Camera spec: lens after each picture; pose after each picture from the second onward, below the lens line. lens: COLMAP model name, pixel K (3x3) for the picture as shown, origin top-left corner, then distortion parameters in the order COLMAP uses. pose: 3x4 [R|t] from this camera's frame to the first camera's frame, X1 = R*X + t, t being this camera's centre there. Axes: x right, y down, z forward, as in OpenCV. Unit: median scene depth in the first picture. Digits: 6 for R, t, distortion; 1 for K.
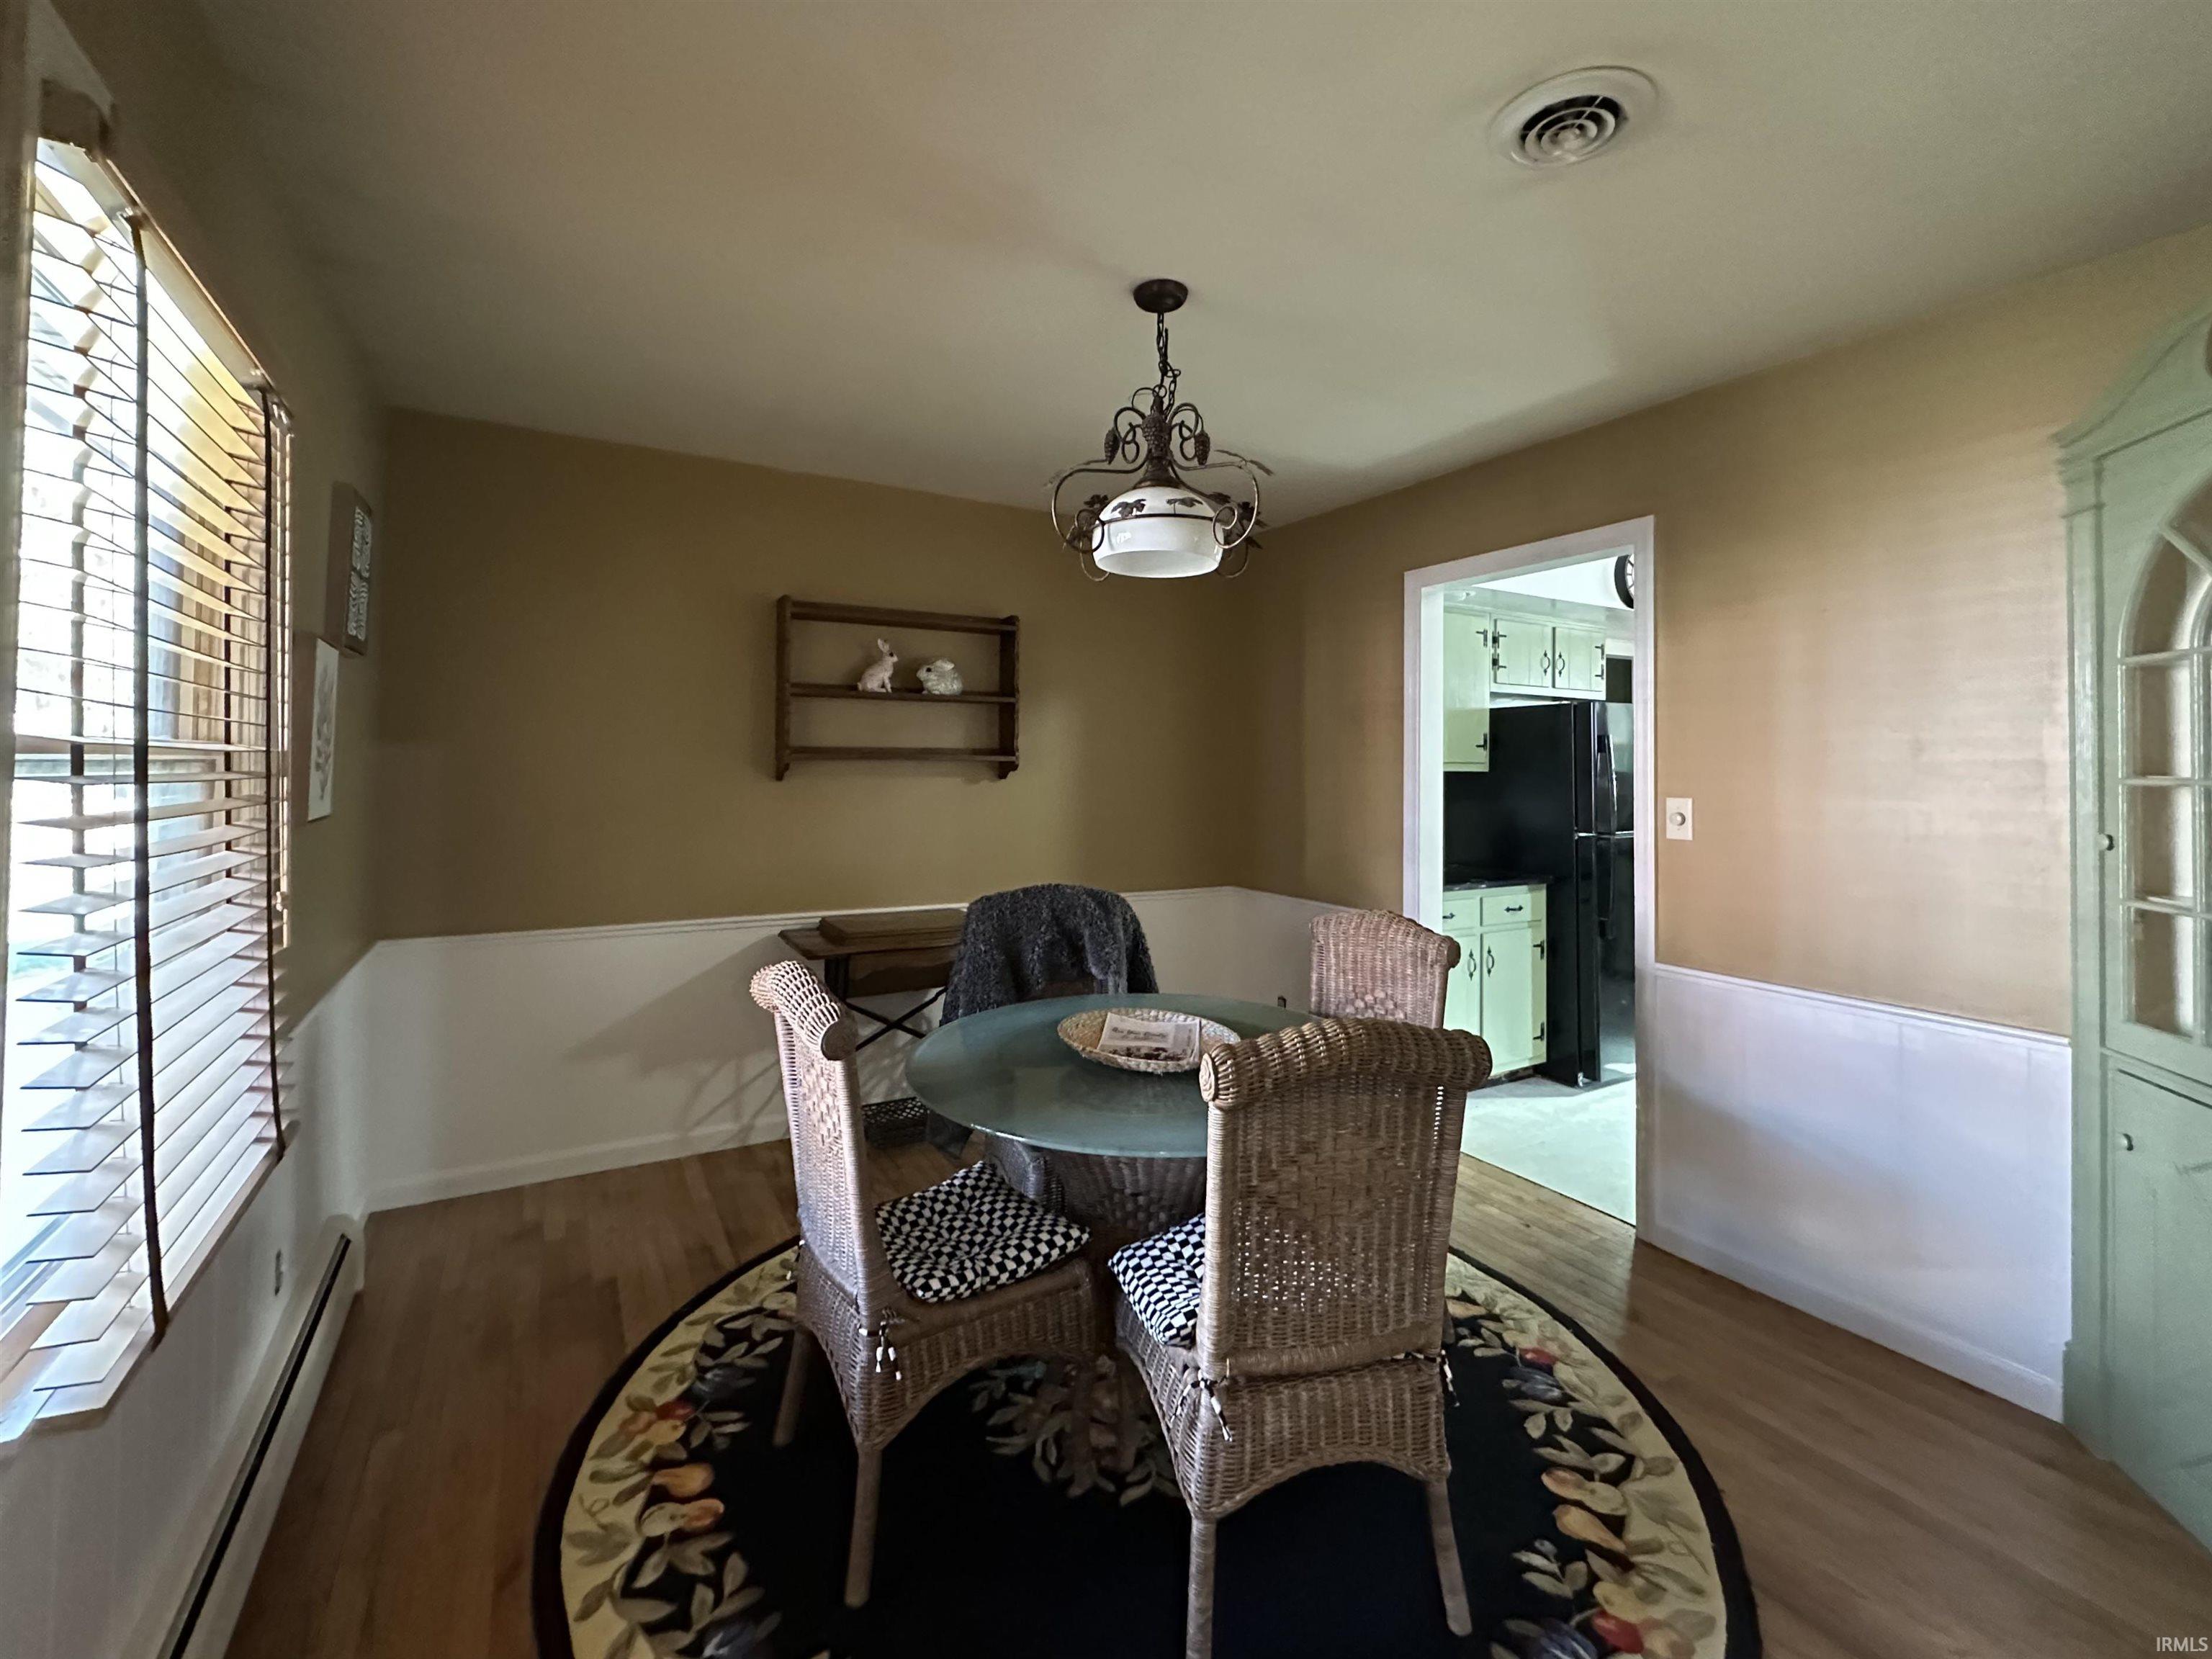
lens RADIAL K [[942.3, 0, 1094.7], [0, 942.3, 775.0], [0, 0, 1]] dist [-0.000345, 0.000402]
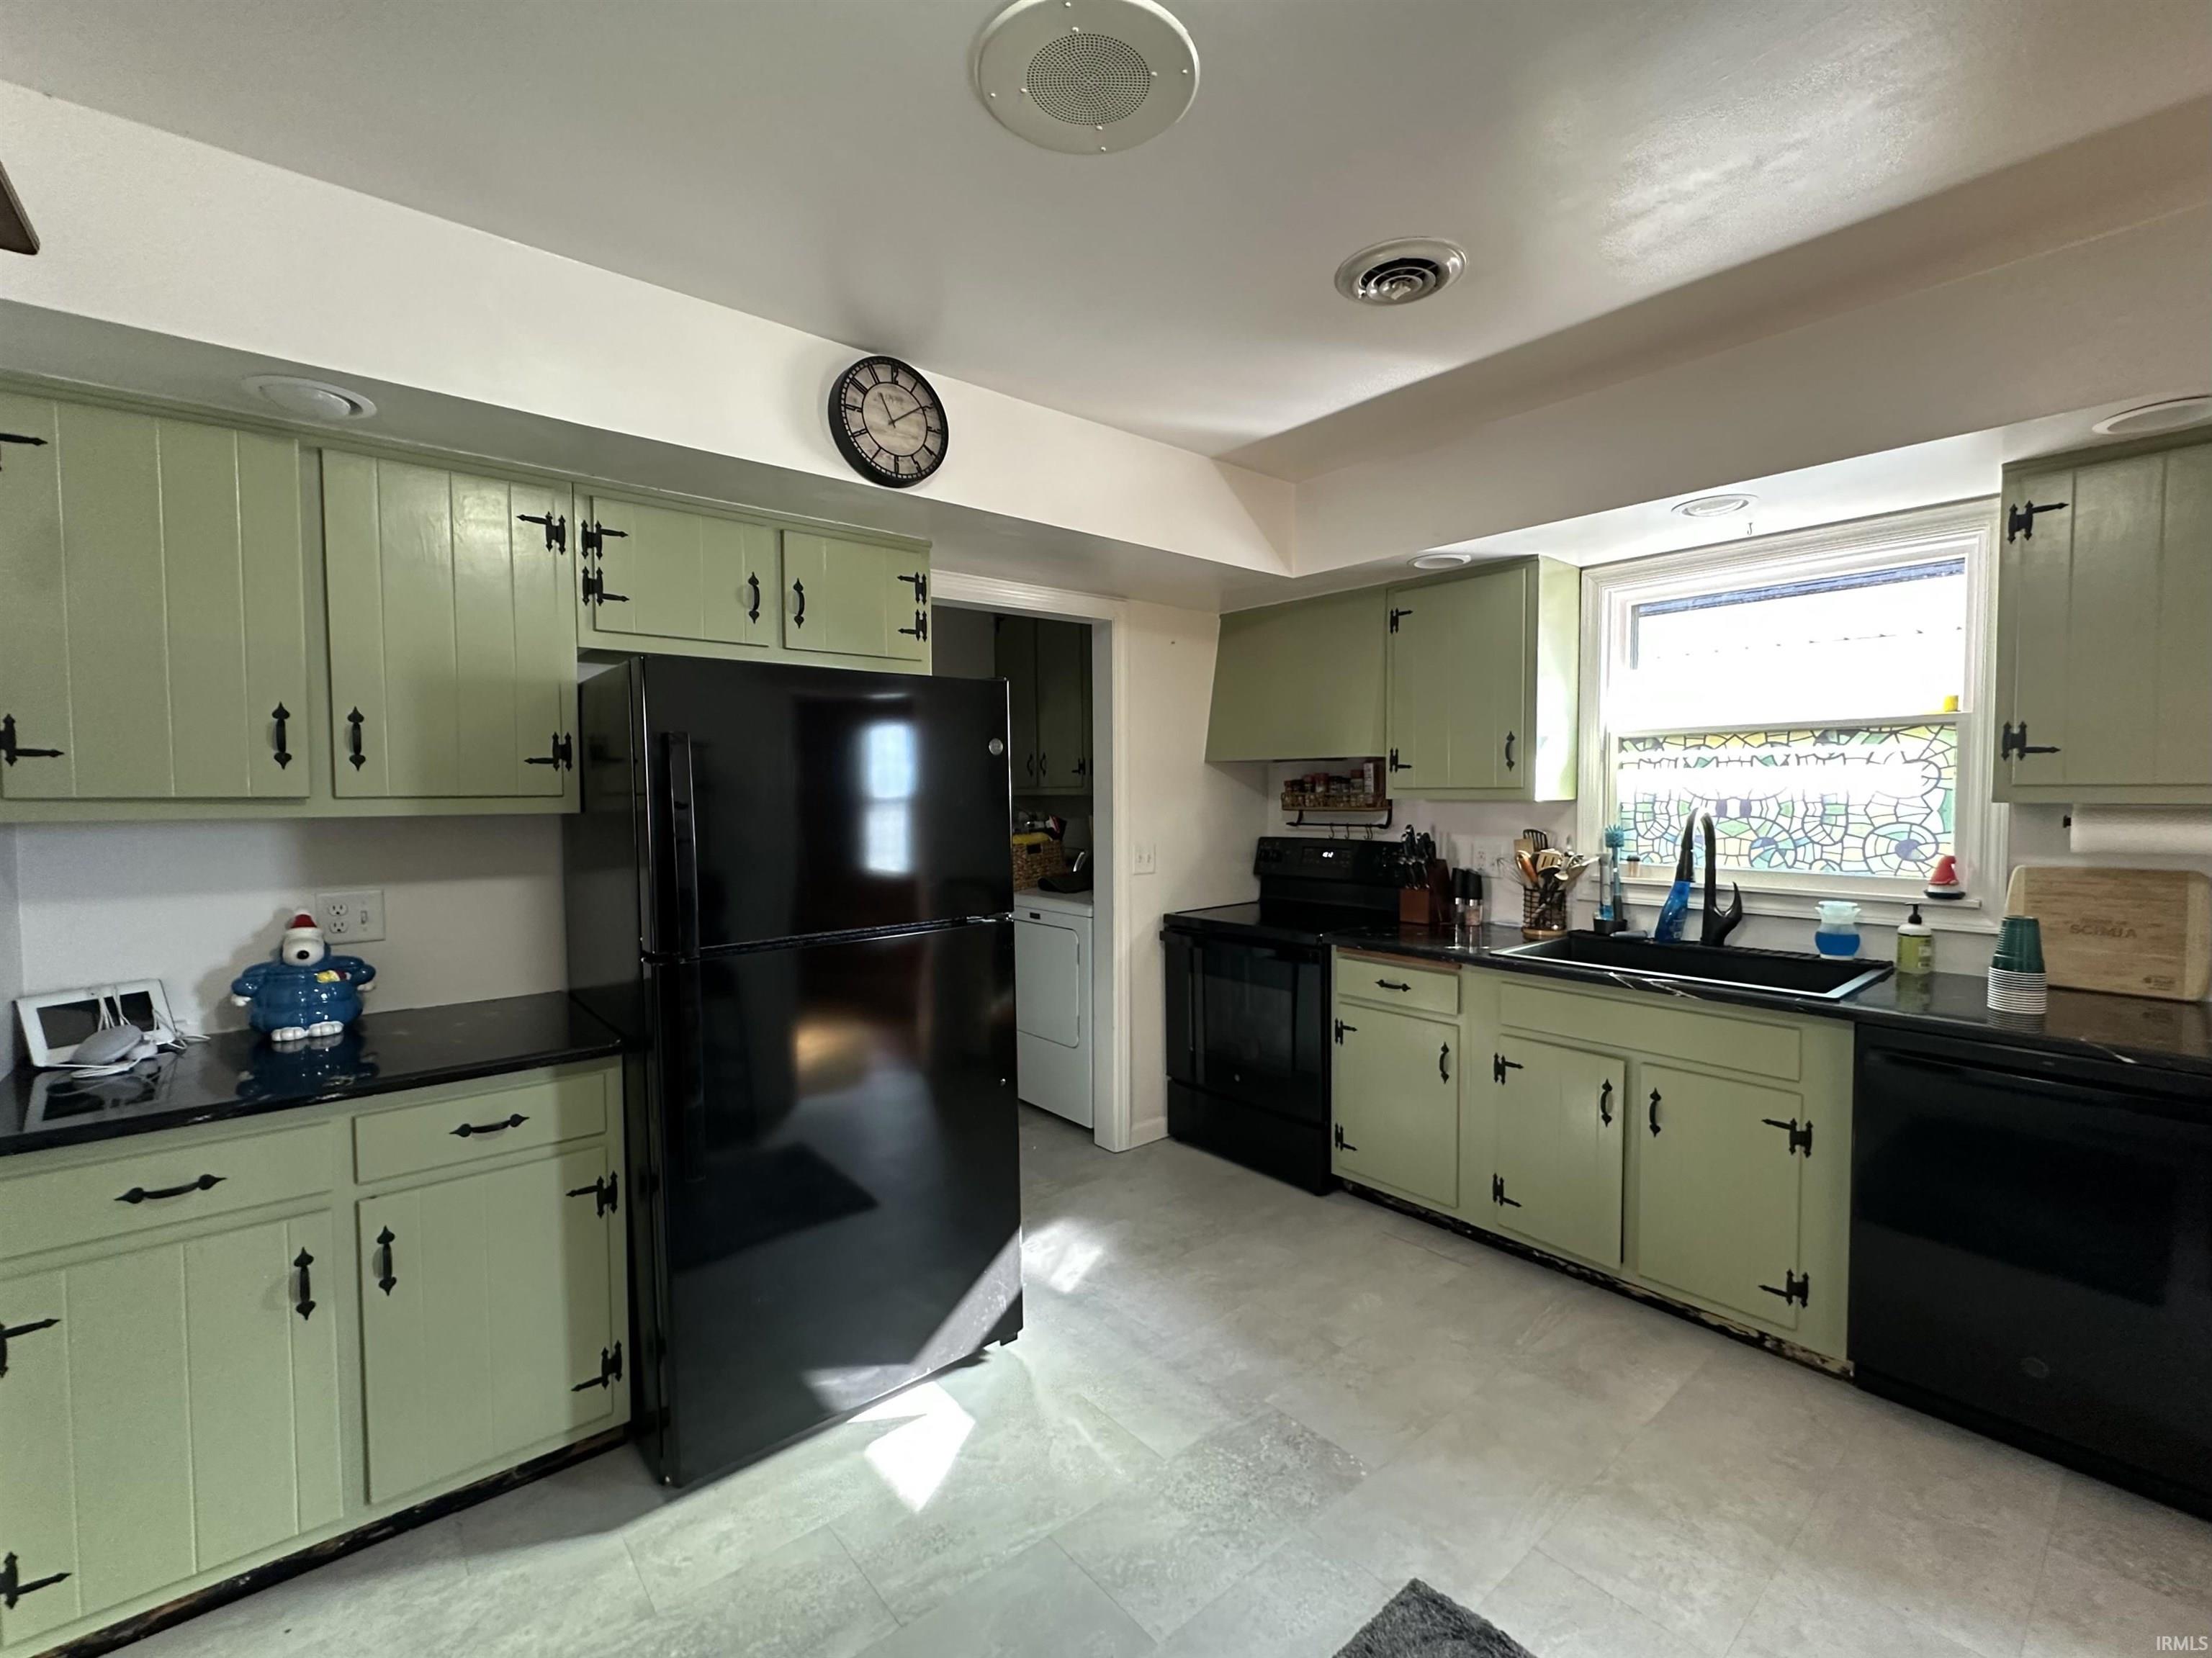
lens RADIAL K [[939.6, 0, 1106.0], [0, 939.6, 829.0], [0, 0, 1]] dist [-0.000954, 0.000051]
pose [[0.983882, -0.011415, 0.178452, 0.634557], [0.003180, 0.998920, 0.046364, -0.017747], [-0.178788, -0.045049, 0.982856, 0.500372]]
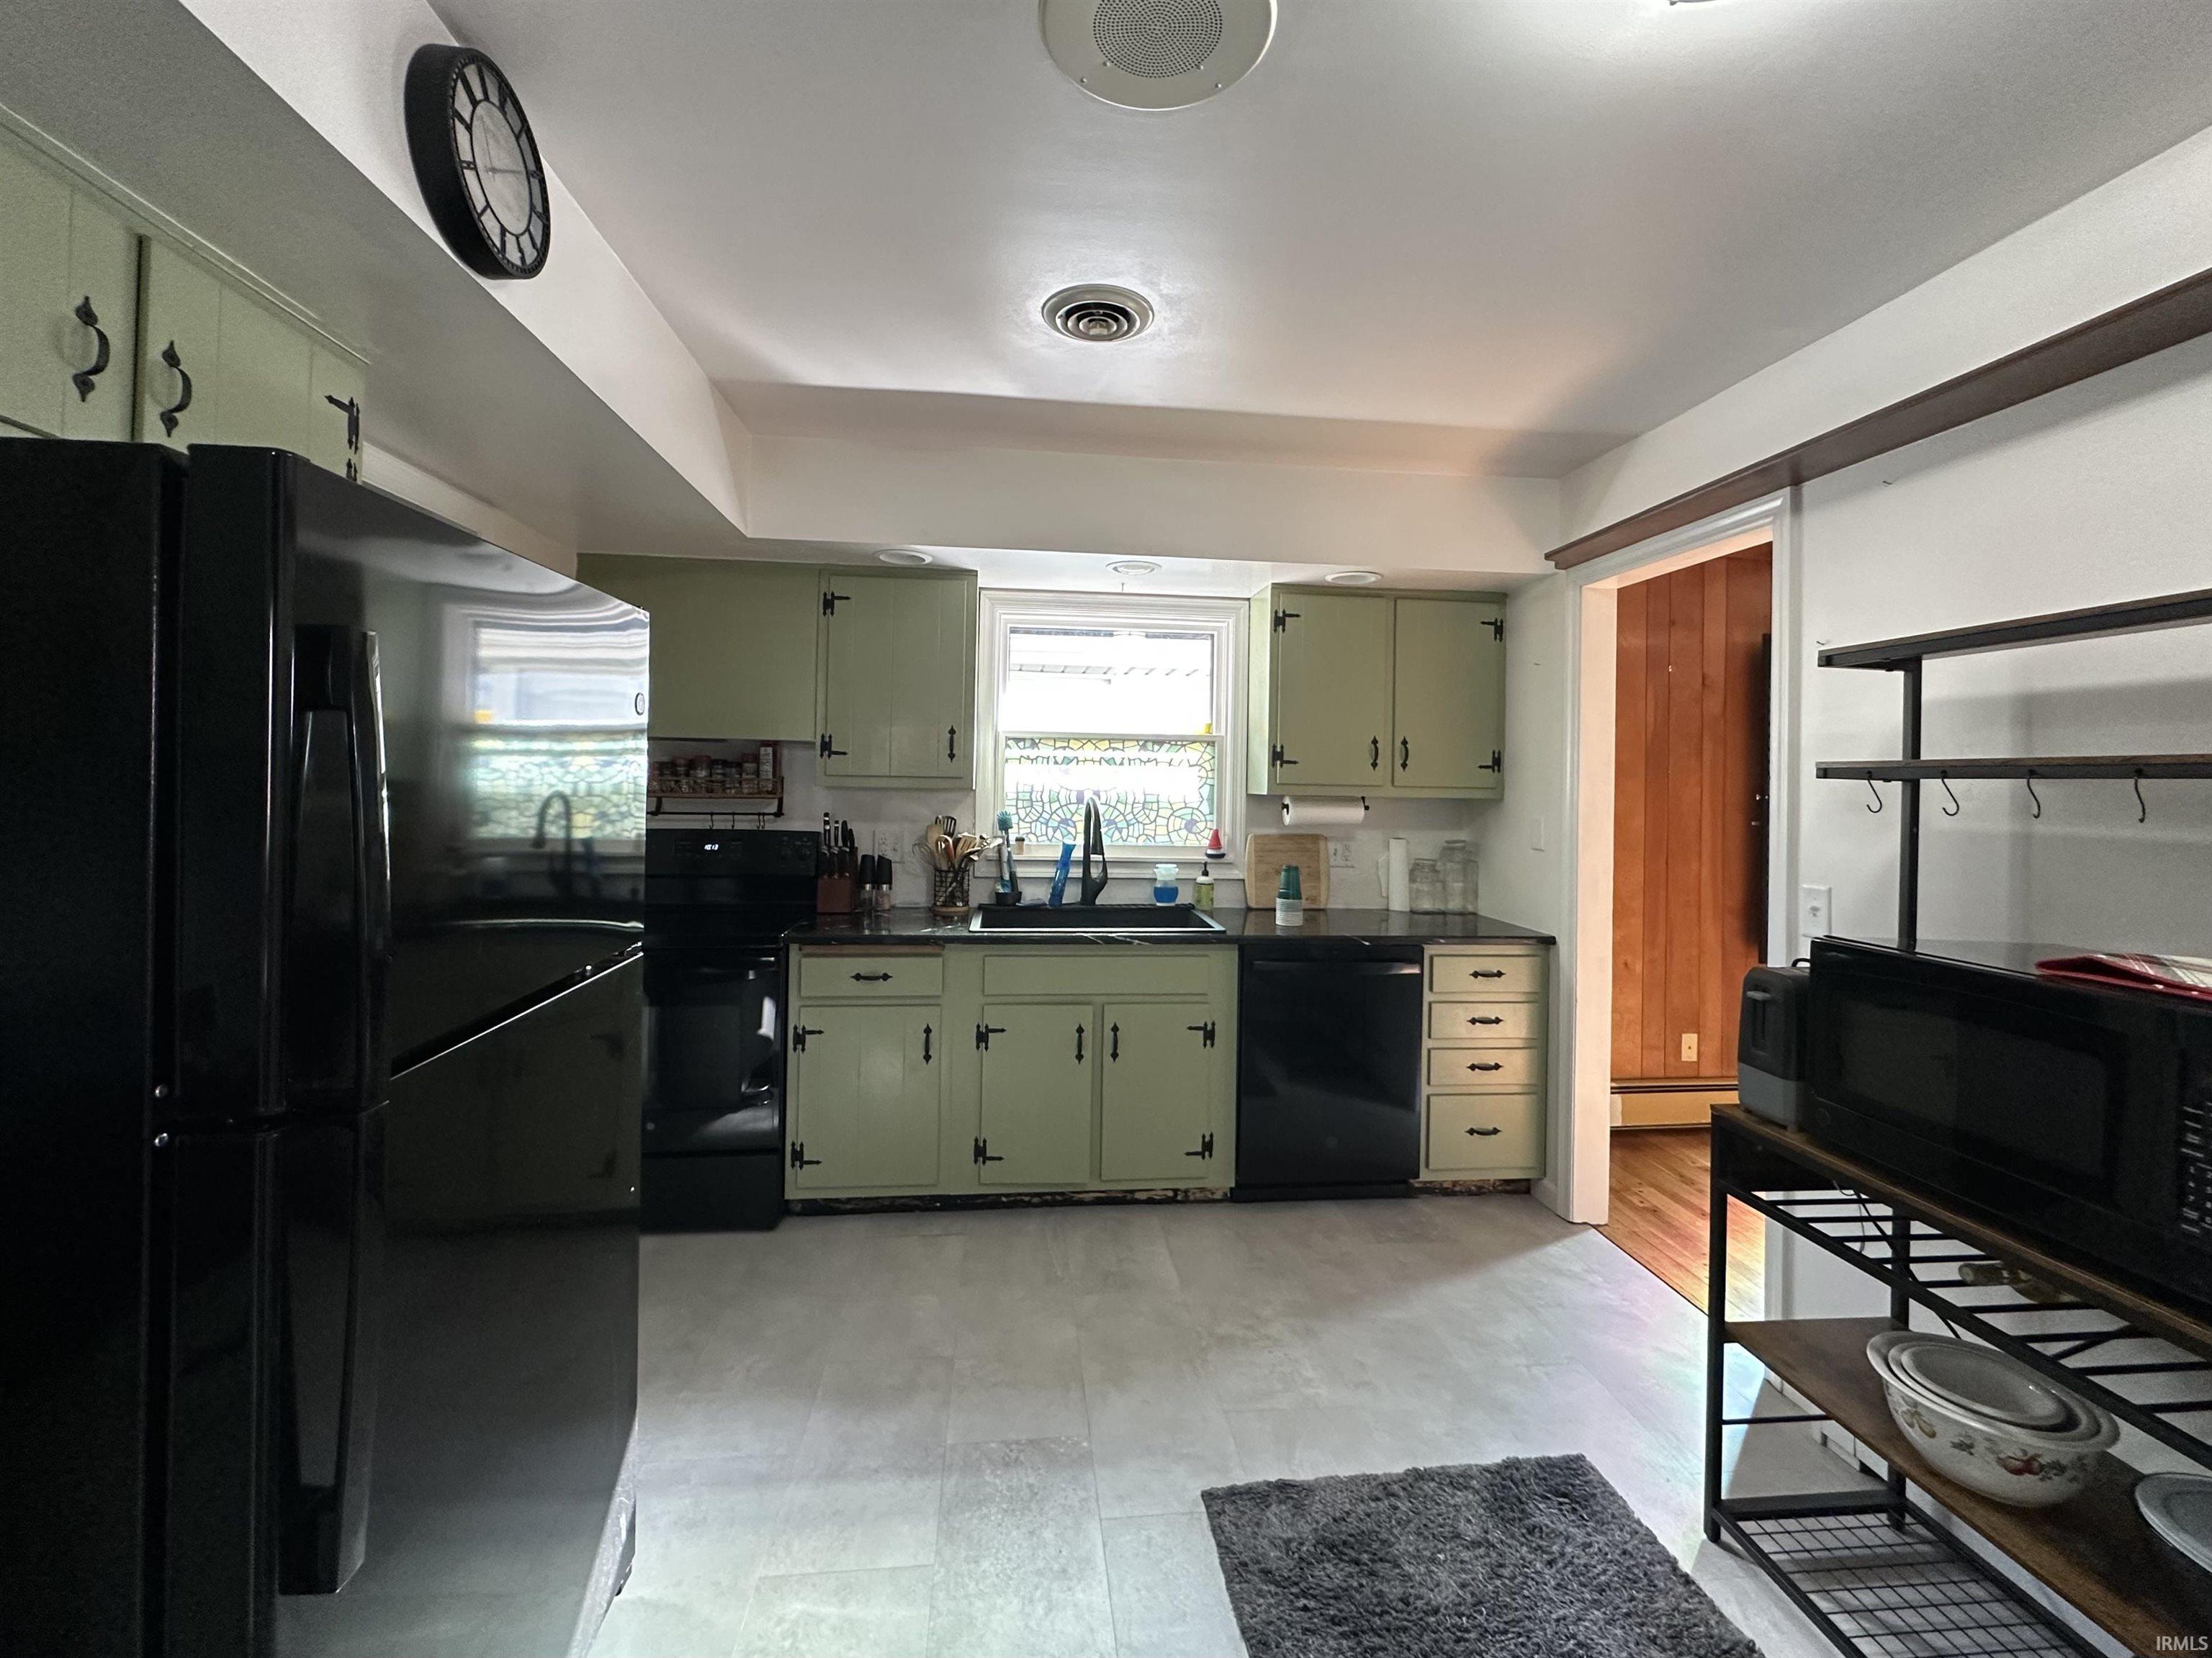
lens RADIAL K [[942.2, 0, 1094.7], [0, 942.2, 774.5], [0, 0, 1]] dist [-0.000345, 0.000402]
pose [[0.409249, 0.017083, 0.912263, 0.403704], [-0.023566, 0.999689, -0.008148, -0.013772], [-0.912118, -0.018164, 0.409525, 0.721252]]
